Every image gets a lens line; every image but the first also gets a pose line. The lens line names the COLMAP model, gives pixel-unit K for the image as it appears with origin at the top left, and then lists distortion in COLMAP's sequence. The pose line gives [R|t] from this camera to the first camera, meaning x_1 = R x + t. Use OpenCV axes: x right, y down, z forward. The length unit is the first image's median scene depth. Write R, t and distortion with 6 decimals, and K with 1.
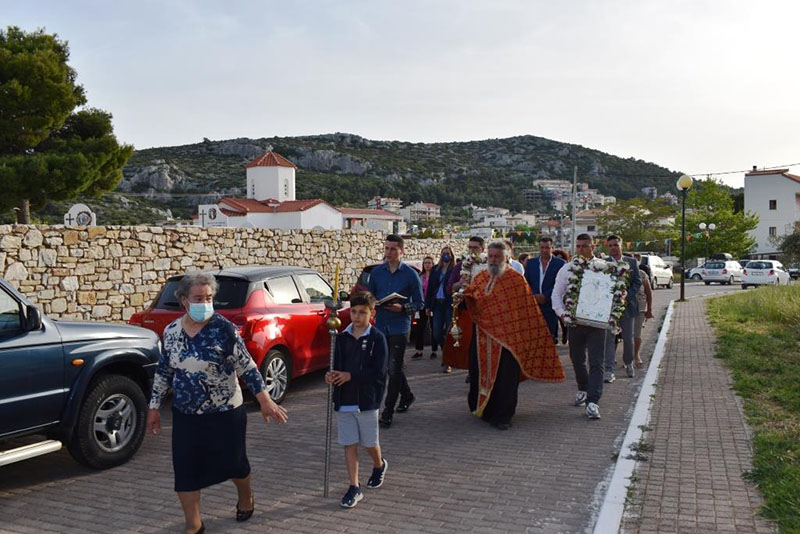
lens RADIAL K [[715.1, 0, 399.4], [0, 715.1, 265.8], [0, 0, 1]] dist [-0.006521, -0.001642]
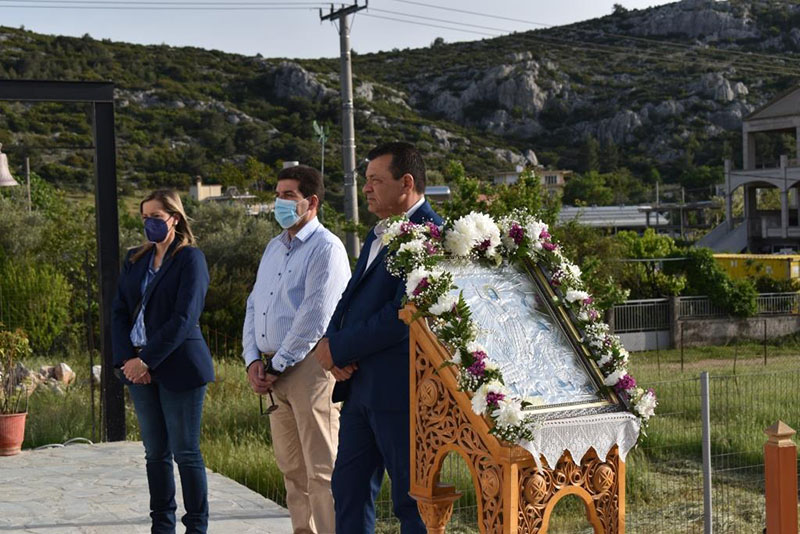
lens RADIAL K [[1358.7, 0, 400.0], [0, 1358.7, 266.5], [0, 0, 1]] dist [0.013658, 0.000000]
pose [[0.901433, -0.000473, -0.432918, -0.004437], [0.001701, 0.999996, 0.002449, -0.003335], [0.432914, -0.002944, 0.901430, 0.138581]]
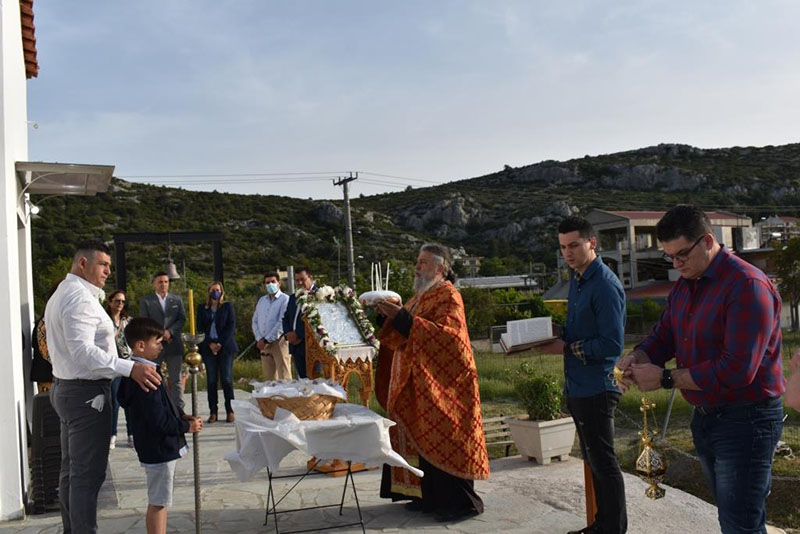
lens RADIAL K [[761.9, 0, 398.6], [0, 761.9, 264.3], [0, 0, 1]] dist [-0.083484, 0.000000]
pose [[0.904397, -0.055762, -0.423033, 0.000374], [0.032779, 0.997574, -0.061418, -0.003086], [0.425432, 0.041679, 0.904030, 0.132999]]
